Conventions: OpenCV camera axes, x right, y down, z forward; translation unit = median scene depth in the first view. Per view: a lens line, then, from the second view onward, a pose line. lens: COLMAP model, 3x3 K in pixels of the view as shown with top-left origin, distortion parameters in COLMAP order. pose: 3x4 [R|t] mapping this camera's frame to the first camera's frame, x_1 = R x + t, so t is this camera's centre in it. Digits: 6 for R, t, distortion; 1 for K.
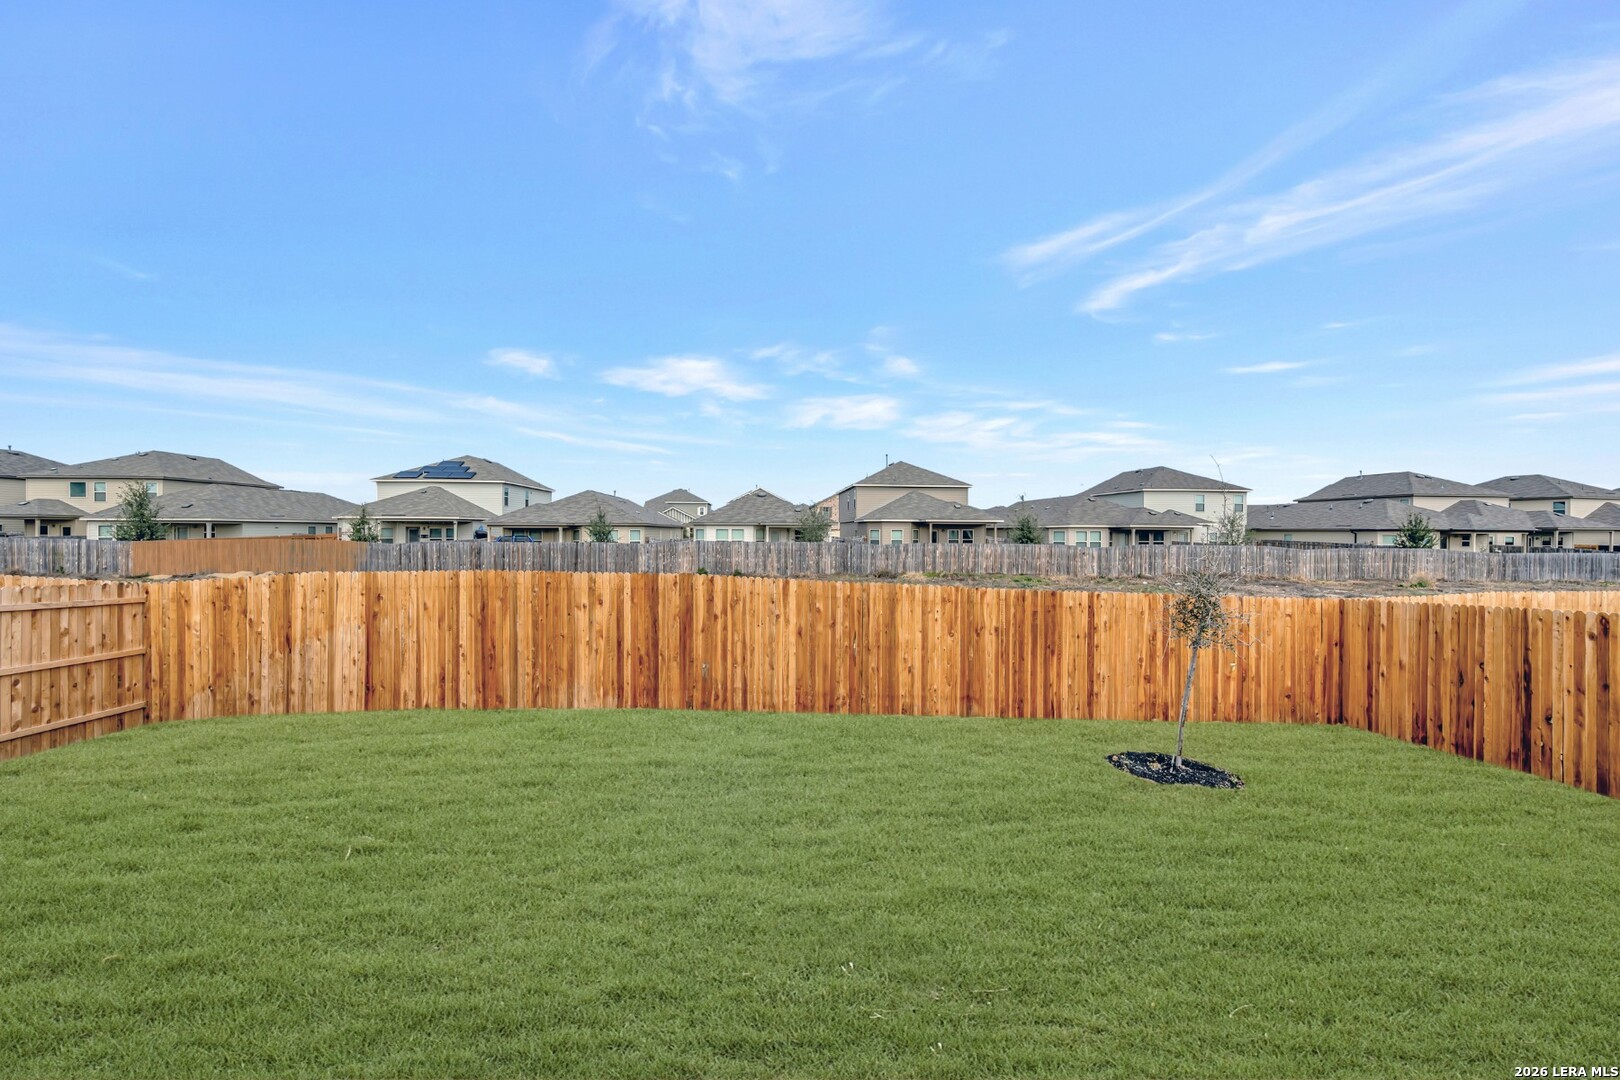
lens RADIAL K [[634.2, 0, 816.2], [0, 634.2, 531.5], [0, 0, 1]] dist [-0.000749, 0.000286]
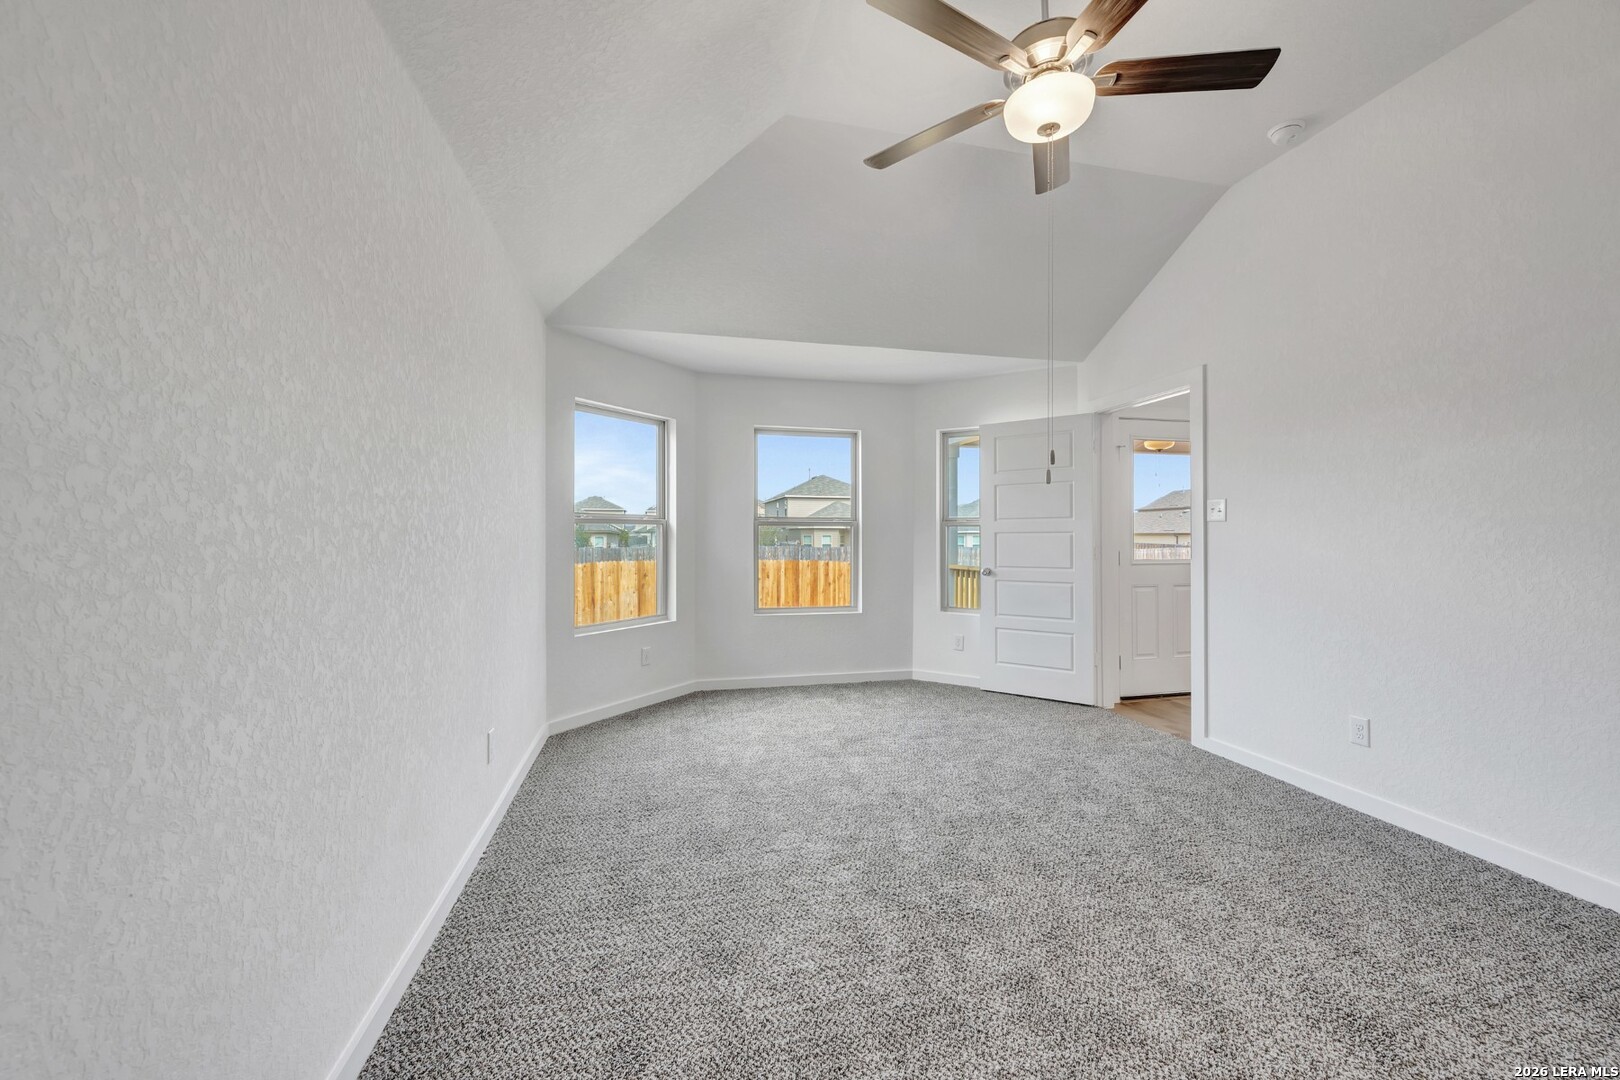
lens RADIAL K [[638.1, 0, 815.5], [0, 638.1, 529.9], [0, 0, 1]] dist [-0.001027, 0.000066]
pose [[0.984545, -0.002692, 0.175110, -0.510624], [0.004646, 0.999931, -0.010745, 0.001230], [-0.175069, 0.011393, 0.984490, -0.762772]]
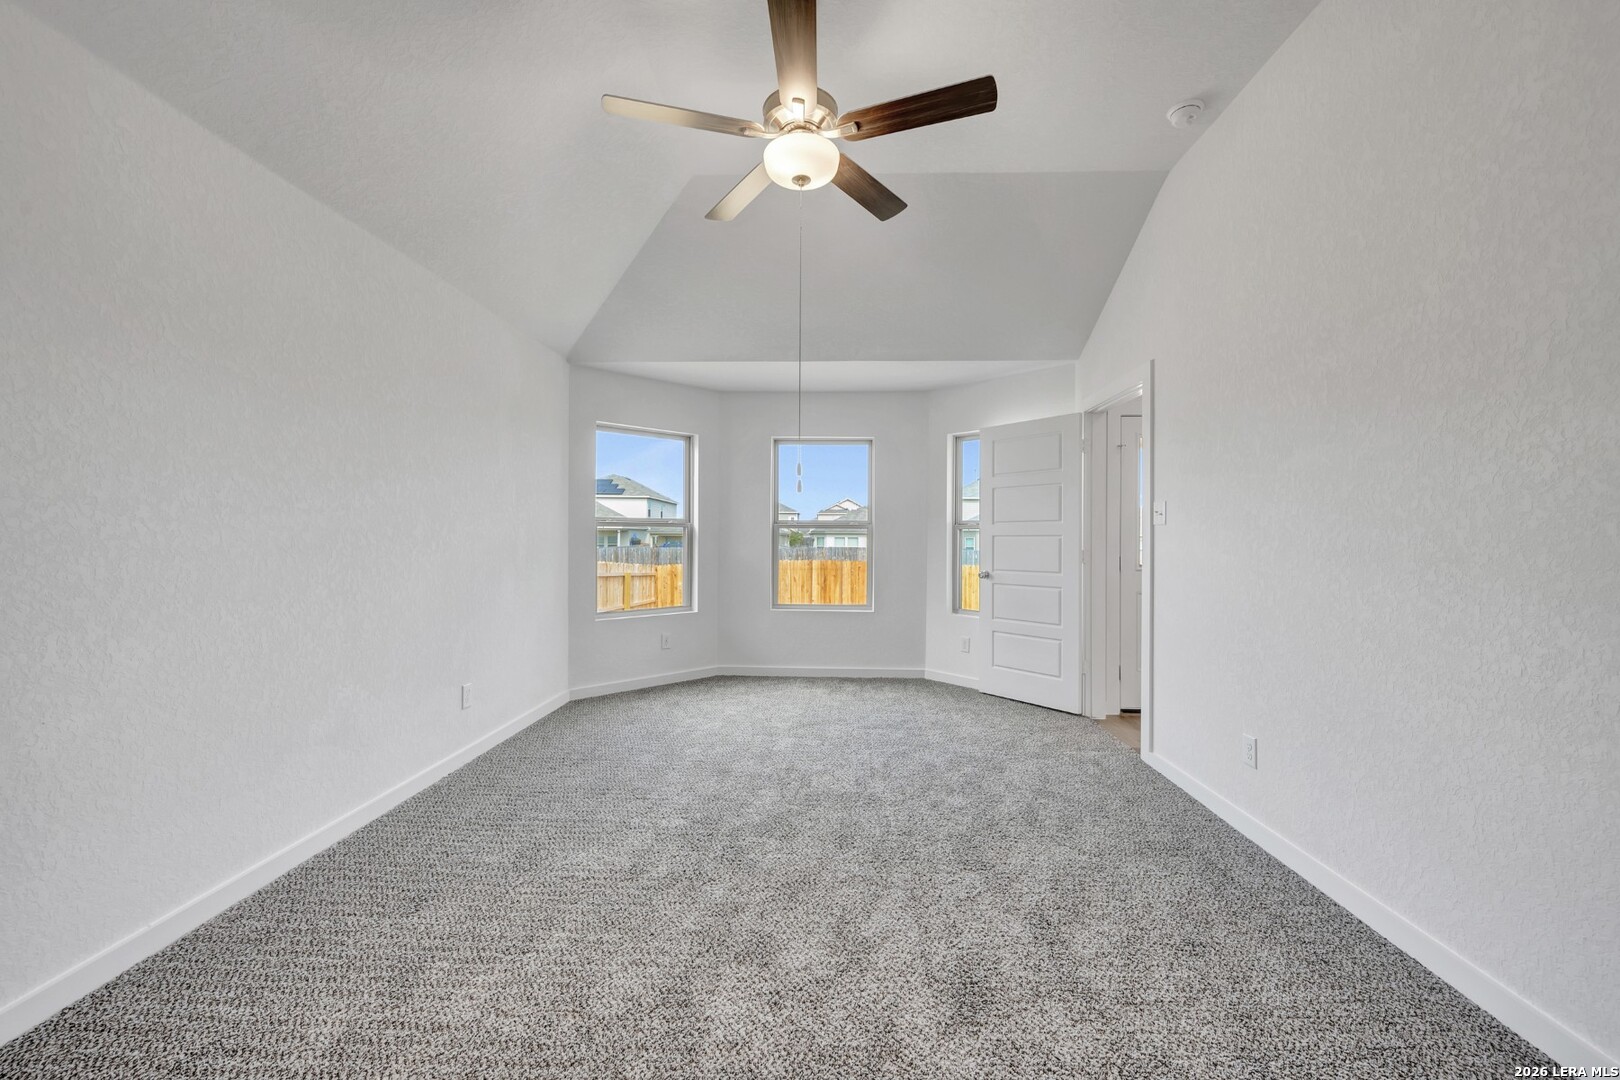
lens RADIAL K [[638.1, 0, 817.2], [0, 638.1, 535.2], [0, 0, 1]] dist [-0.001027, 0.000066]
pose [[0.995353, 0.000948, -0.096284, -0.354970], [-0.001571, 0.999978, -0.006392, 0.001629], [0.096276, 0.006514, 0.995333, -0.811199]]
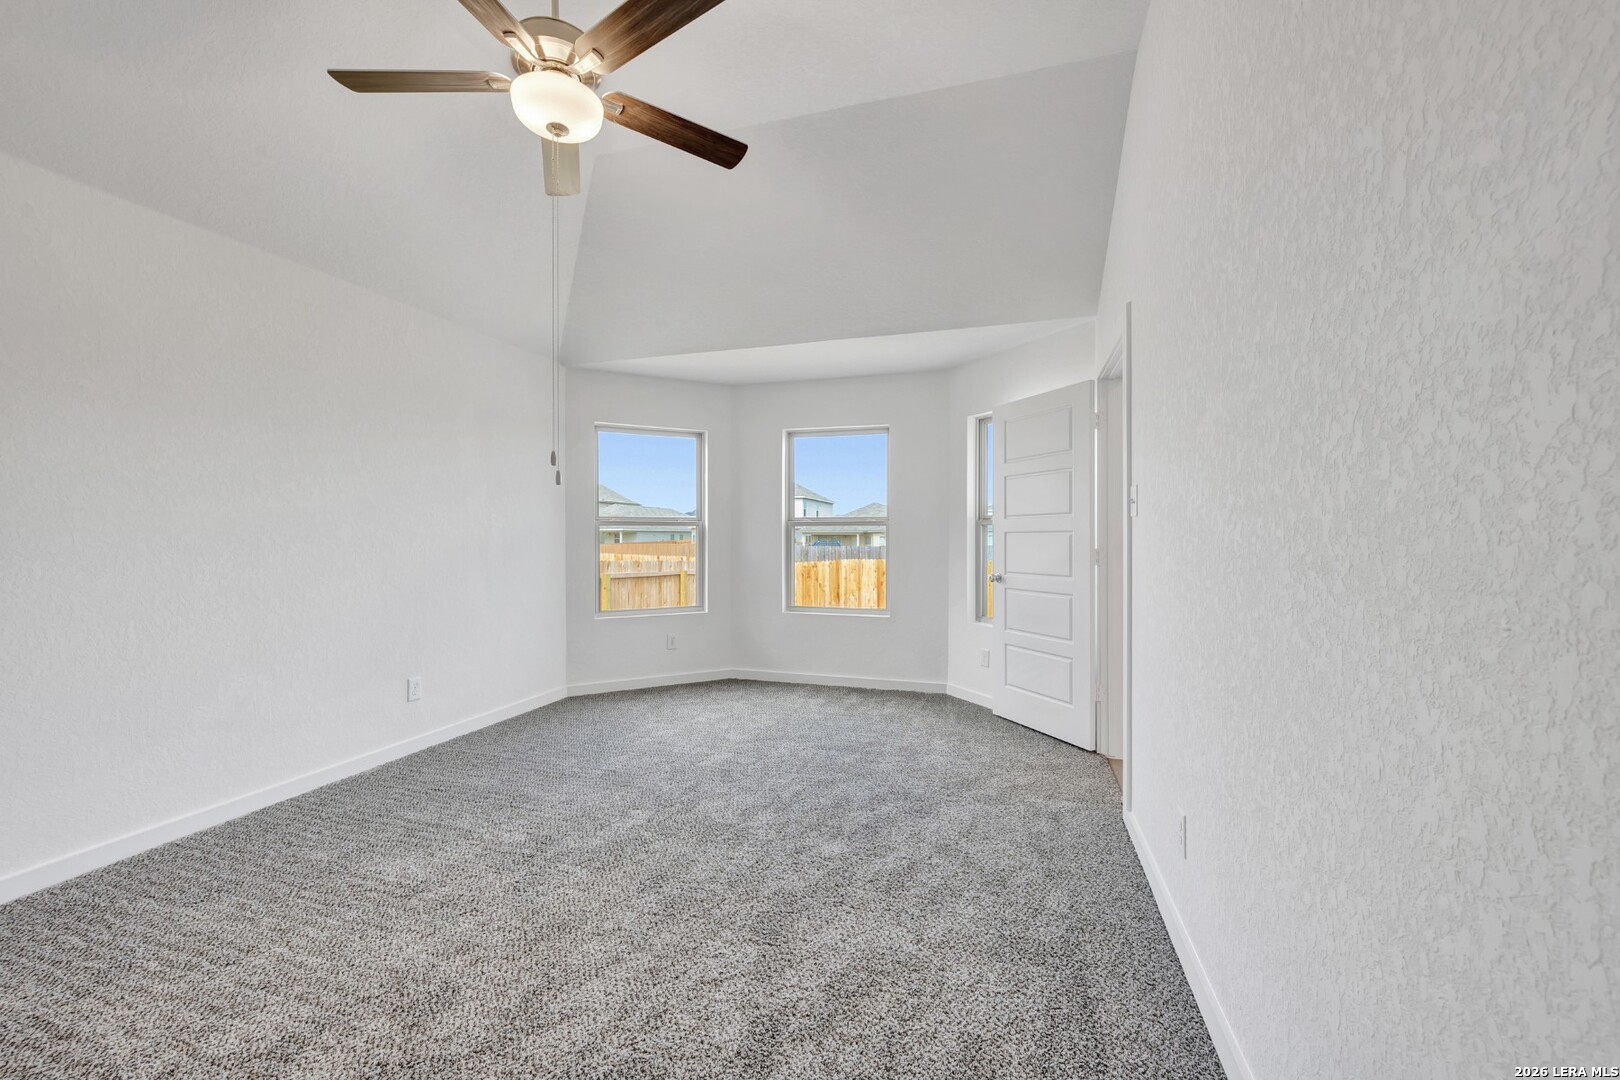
lens RADIAL K [[638.1, 0, 818.4], [0, 638.1, 536.2], [0, 0, 1]] dist [-0.001027, 0.000066]
pose [[0.937199, -0.004812, -0.348761, -0.218747], [0.004213, 0.999988, -0.002475, 0.002018], [0.348769, 0.000850, 0.937209, -0.734284]]
